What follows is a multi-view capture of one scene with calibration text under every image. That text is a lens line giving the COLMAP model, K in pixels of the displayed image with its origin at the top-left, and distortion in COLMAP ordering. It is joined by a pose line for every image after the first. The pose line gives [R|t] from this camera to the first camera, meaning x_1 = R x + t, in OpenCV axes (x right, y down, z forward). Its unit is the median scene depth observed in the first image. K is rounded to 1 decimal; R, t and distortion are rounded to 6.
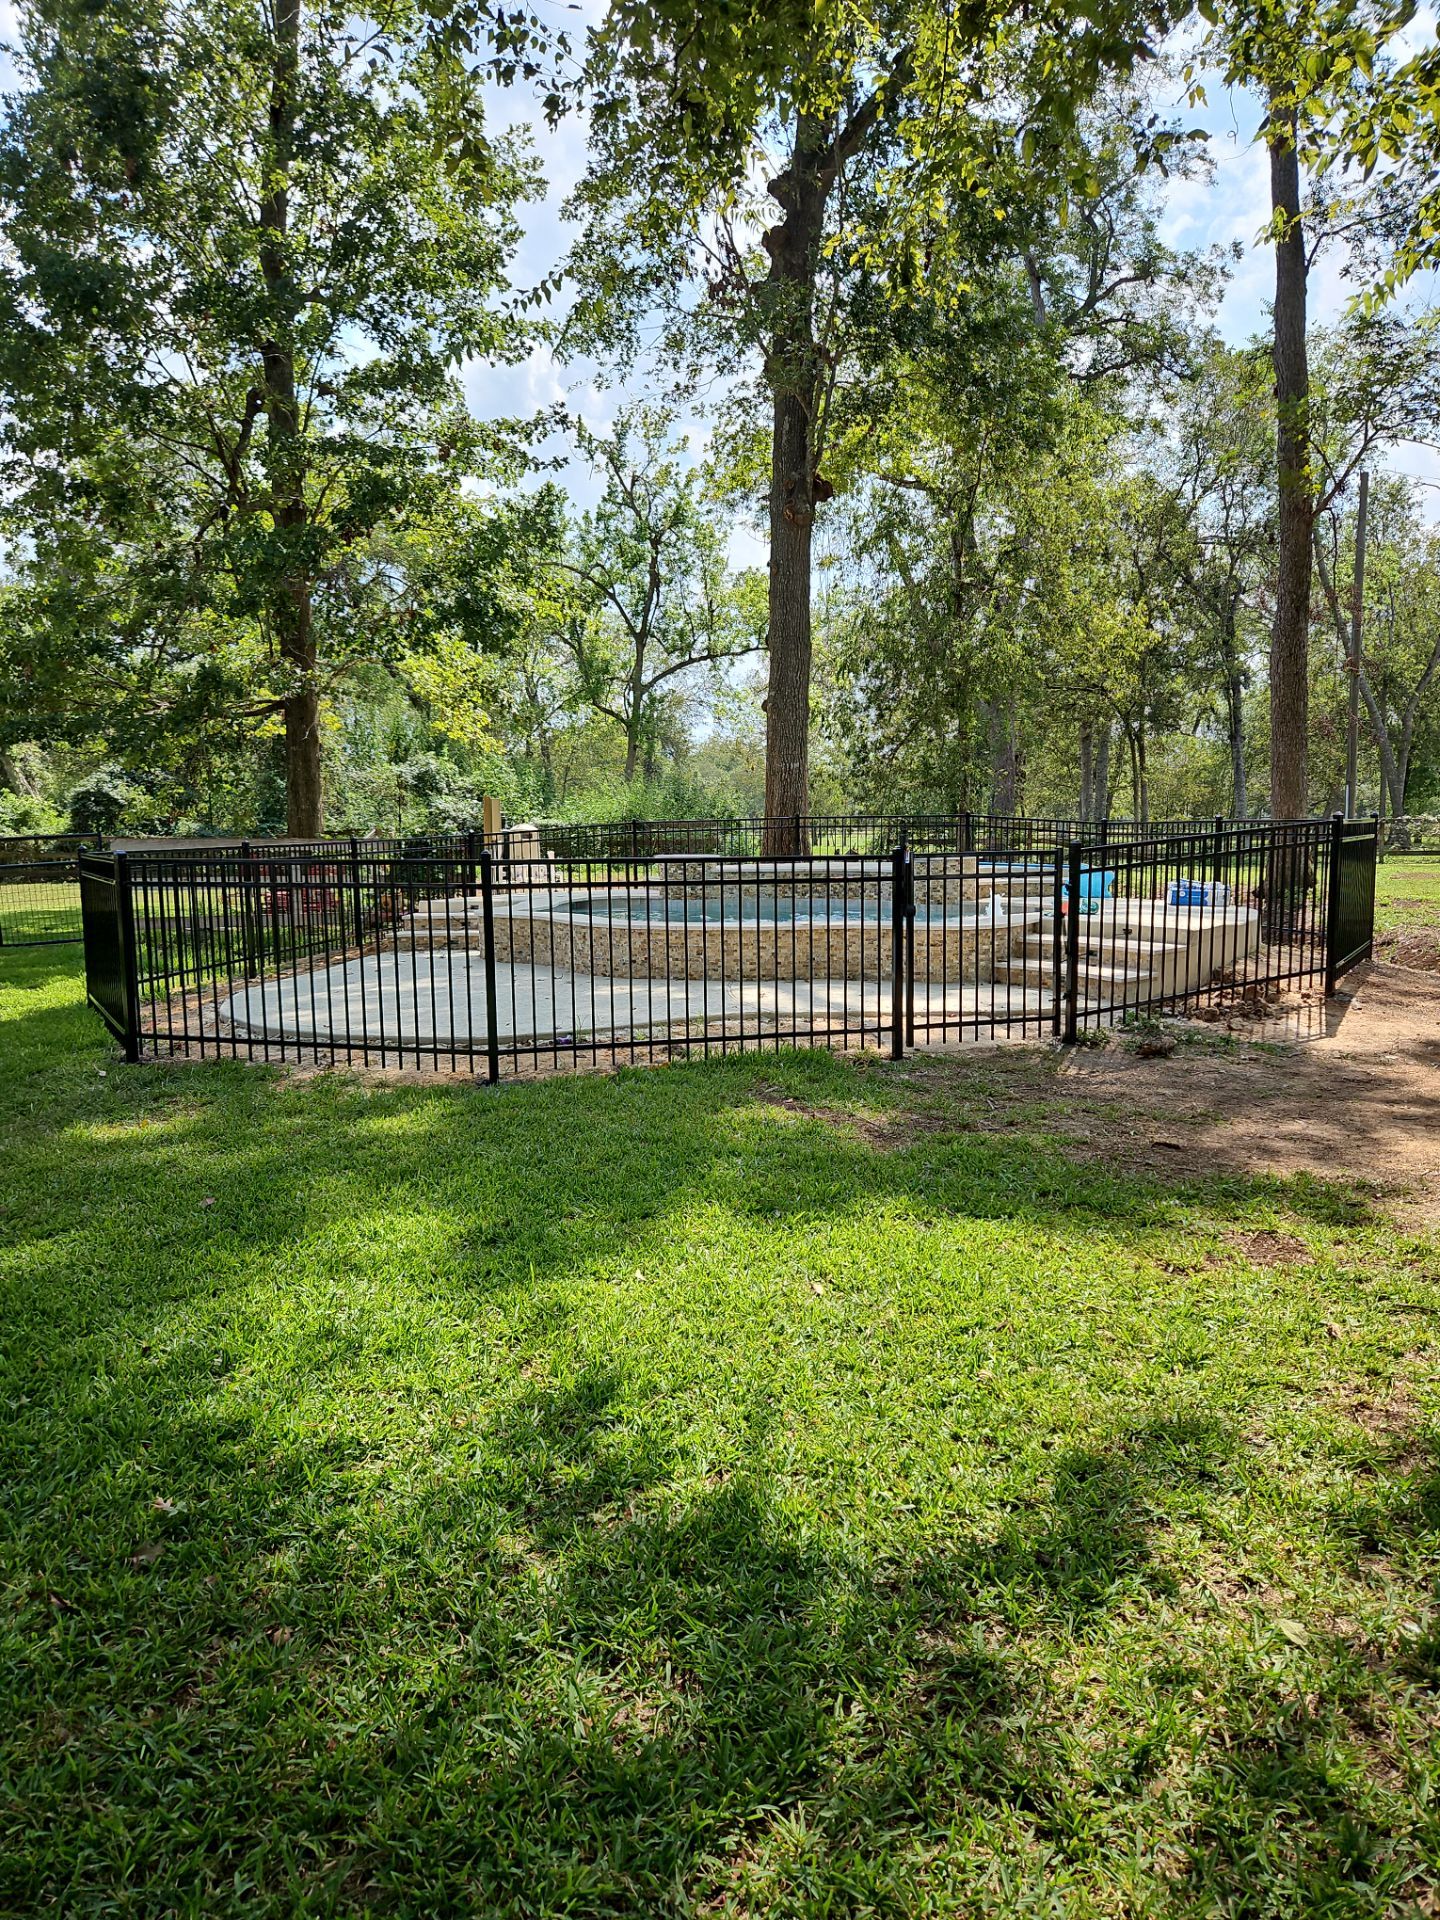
lens RADIAL K [[1303.3, 0, 722.5], [0, 1303.3, 969.4], [0, 0, 1]] dist [0.056784, -0.053942]
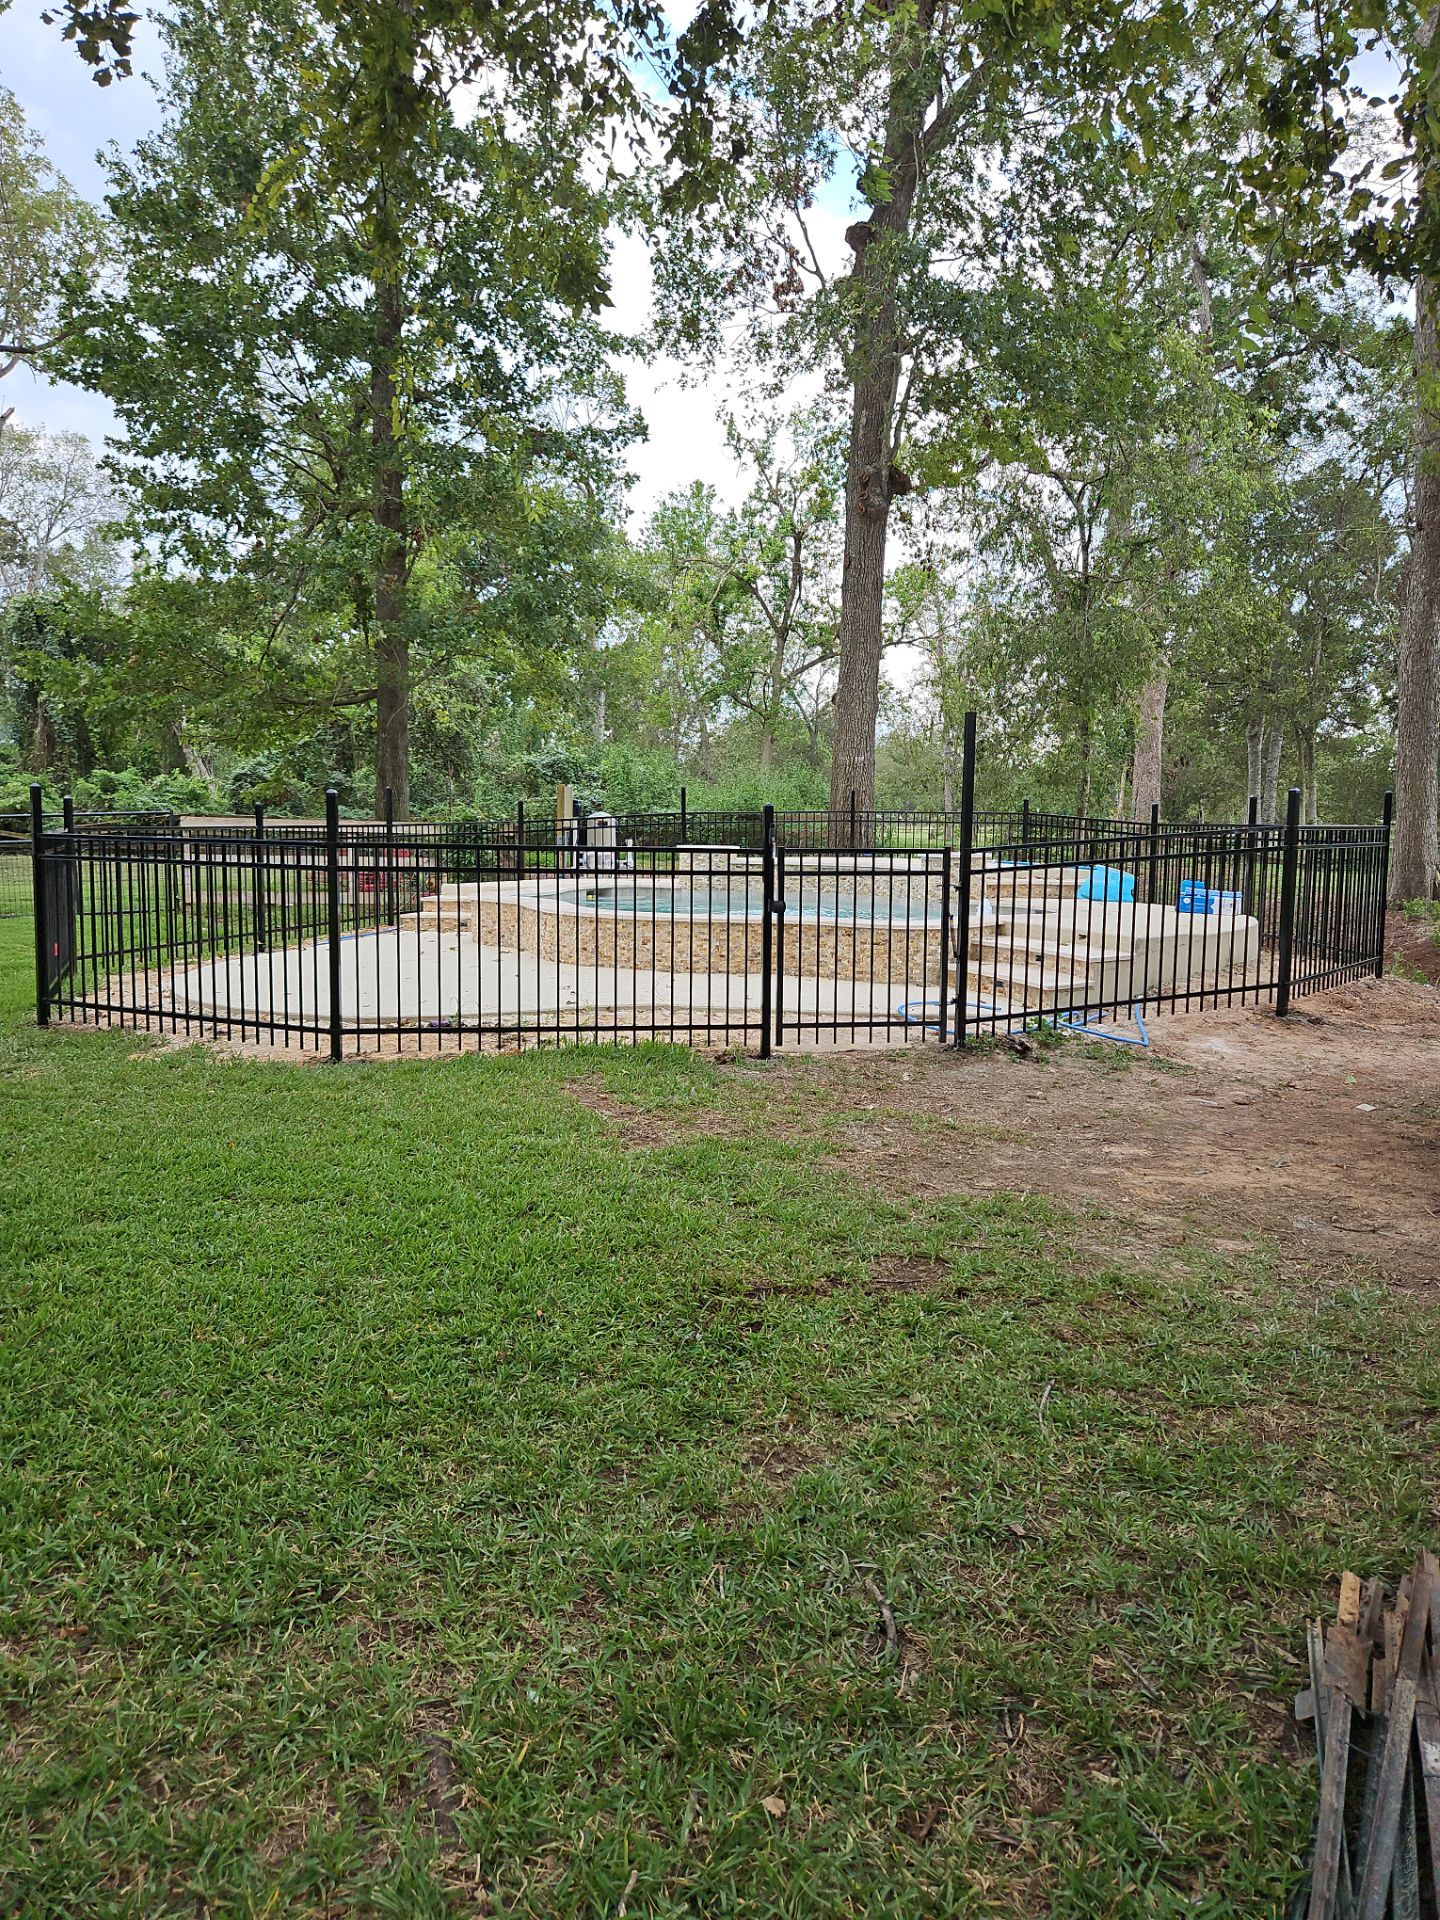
lens RADIAL K [[1297.4, 0, 726.0], [0, 1297.4, 921.9], [0, 0, 1]] dist [0.046290, -0.004005]
pose [[0.990097, 0.033671, -0.136284, 0.094908], [-0.037562, 0.998954, -0.026079, -0.002563], [0.135264, 0.030940, 0.990326, 0.011836]]
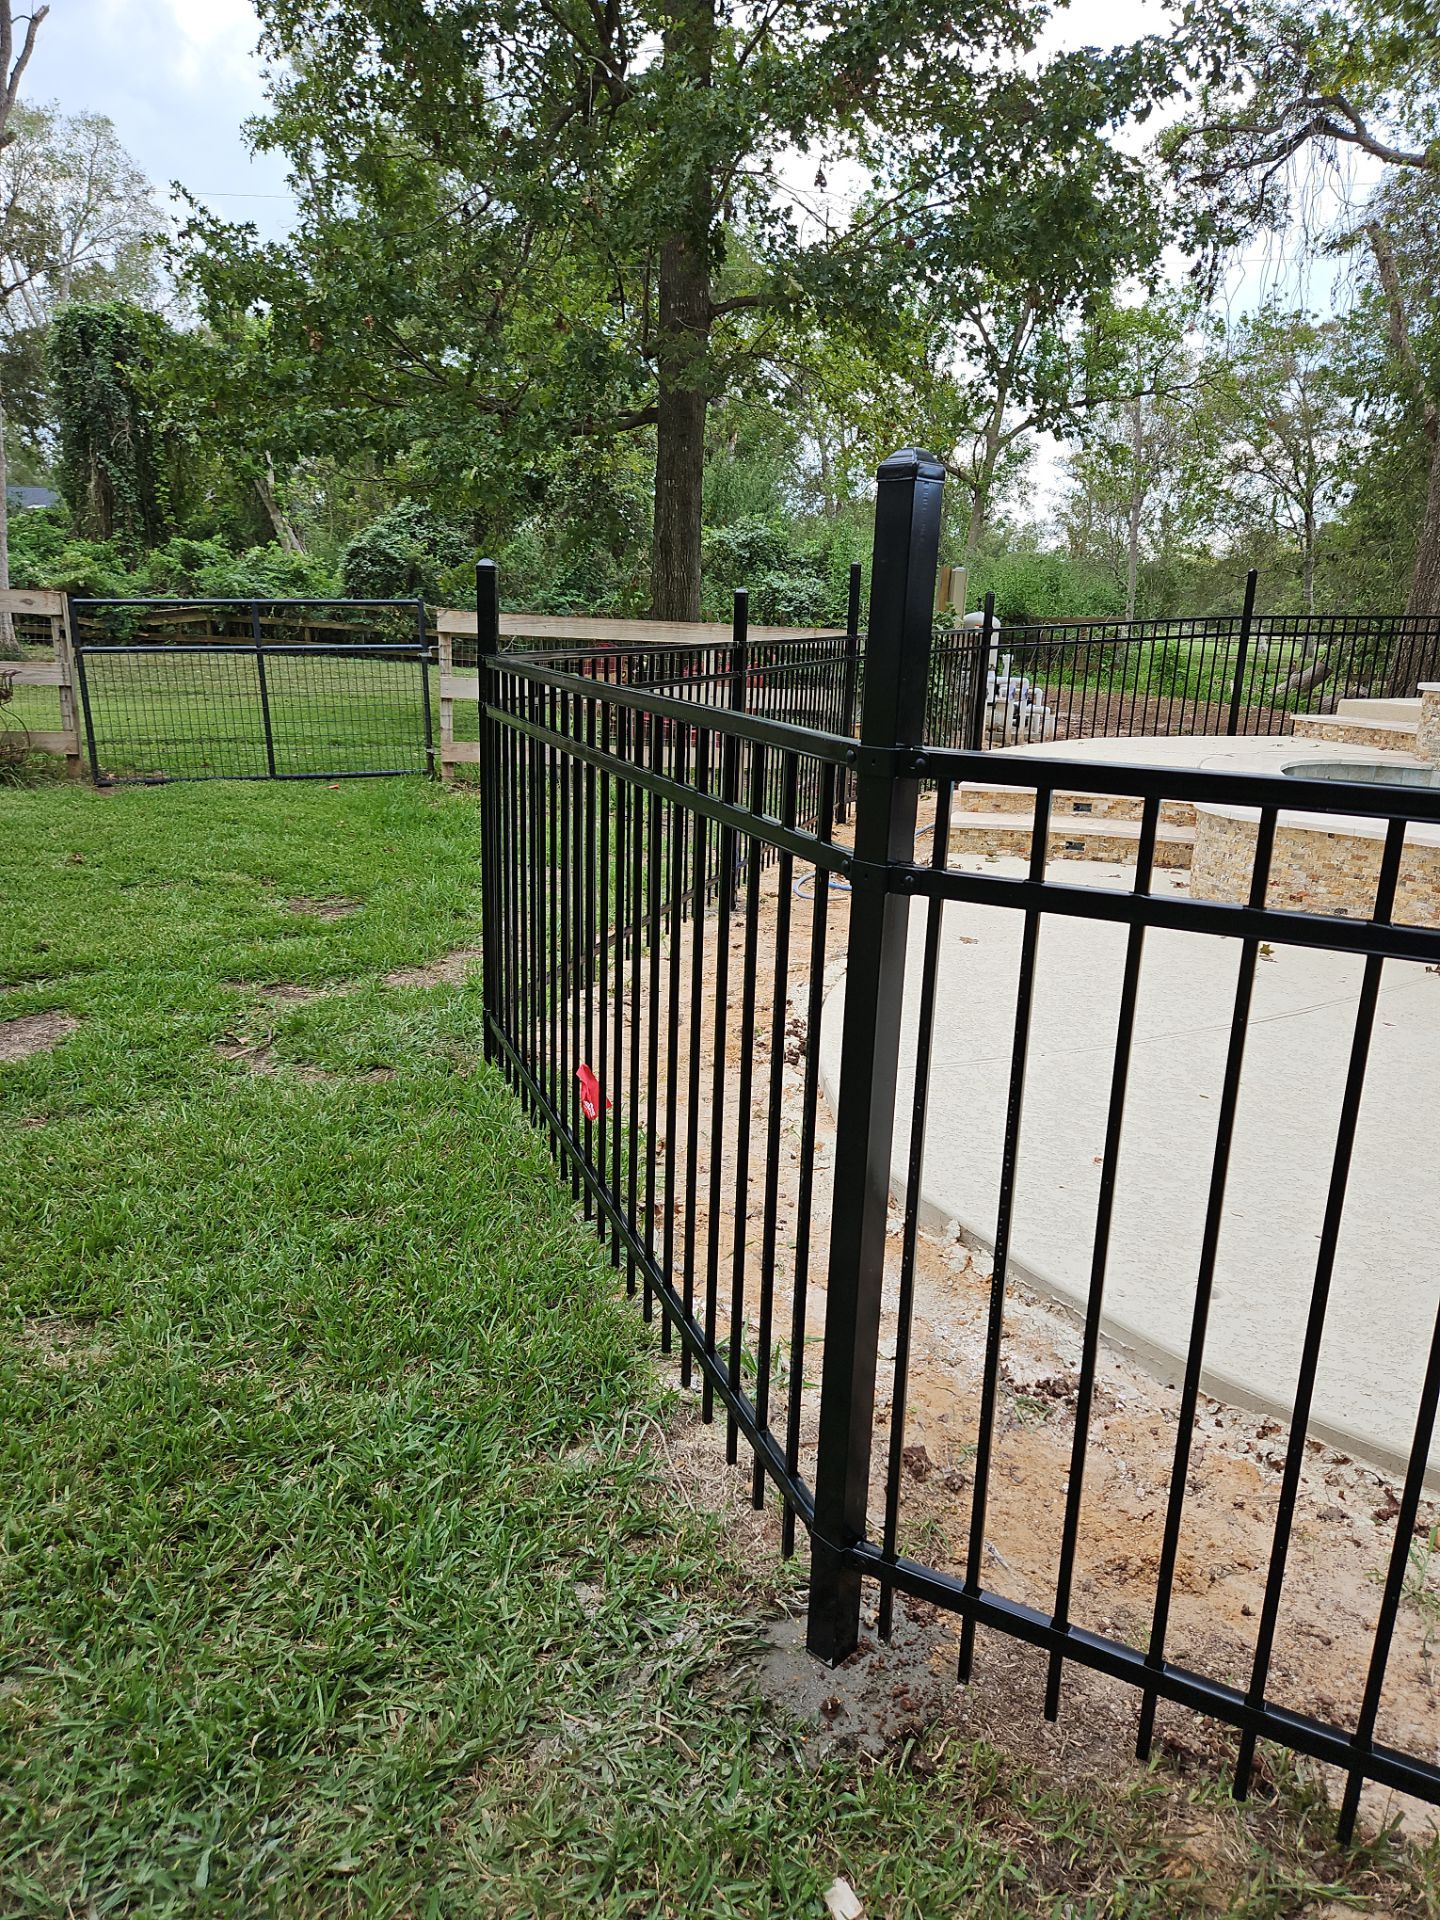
lens RADIAL K [[1303.3, 0, 722.5], [0, 1303.3, 969.4], [0, 0, 1]] dist [0.056784, -0.053942]
pose [[0.984686, 0.087063, -0.151041, -0.202640], [-0.062617, 0.985184, 0.159659, -0.034617], [0.162704, -0.147757, 0.975549, 0.343784]]
